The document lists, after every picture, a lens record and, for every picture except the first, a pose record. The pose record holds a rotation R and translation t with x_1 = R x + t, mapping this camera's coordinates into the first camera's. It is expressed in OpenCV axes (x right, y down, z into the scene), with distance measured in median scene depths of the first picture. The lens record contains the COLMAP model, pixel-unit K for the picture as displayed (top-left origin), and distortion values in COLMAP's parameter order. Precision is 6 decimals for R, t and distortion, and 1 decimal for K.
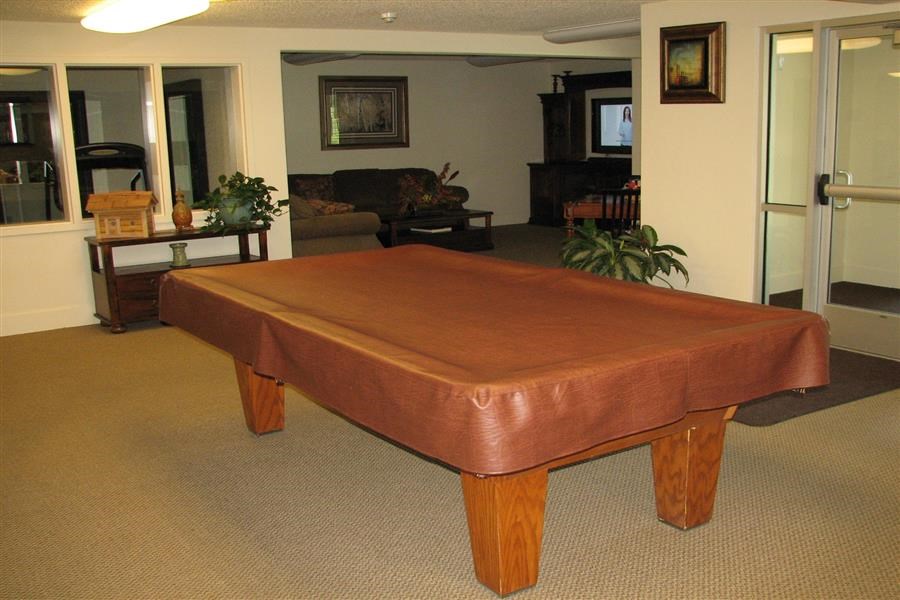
lens RADIAL K [[985.5, 0, 417.1], [0, 985.5, 314.0], [0, 0, 1]] dist [-0.108221, 0.000000]
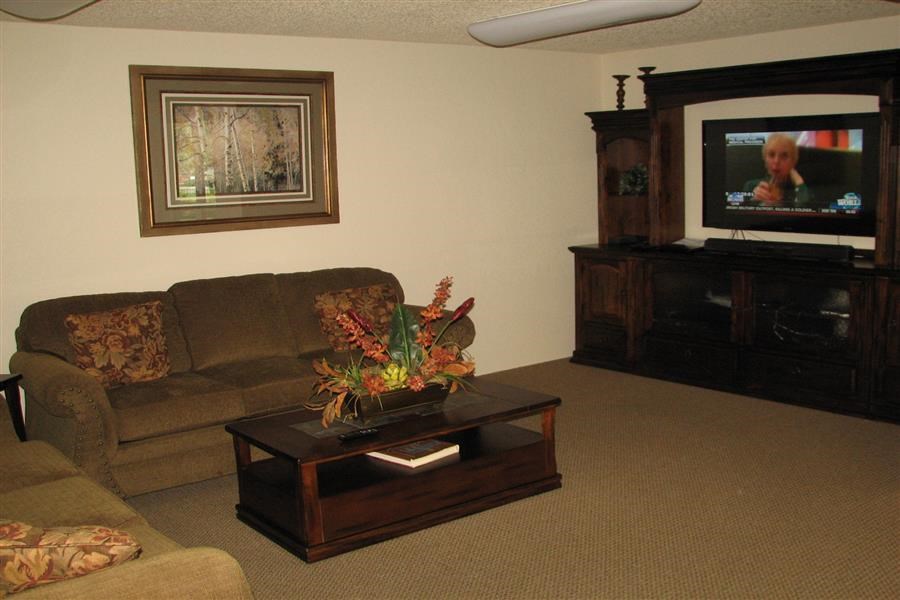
lens RADIAL K [[985.5, 0, 429.1], [0, 985.5, 339.6], [0, 0, 1]] dist [-0.108221, 0.000000]
pose [[0.995517, -0.021989, 0.091993, -0.009717], [0.023227, 0.999653, -0.012413, -0.108094], [-0.091689, 0.014494, 0.995682, 0.533359]]
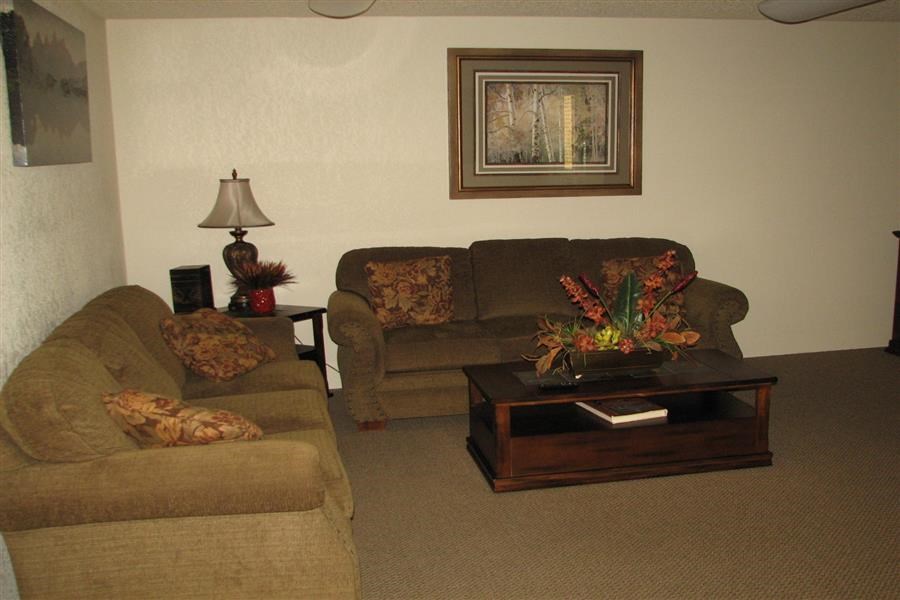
lens RADIAL K [[985.5, 0, 428.5], [0, 985.5, 307.2], [0, 0, 1]] dist [-0.108221, 0.000000]
pose [[0.933378, 0.065167, -0.352930, 0.070562], [-0.070400, 0.997517, -0.001997, -0.105923], [0.351923, 0.026711, 0.935648, 0.509548]]
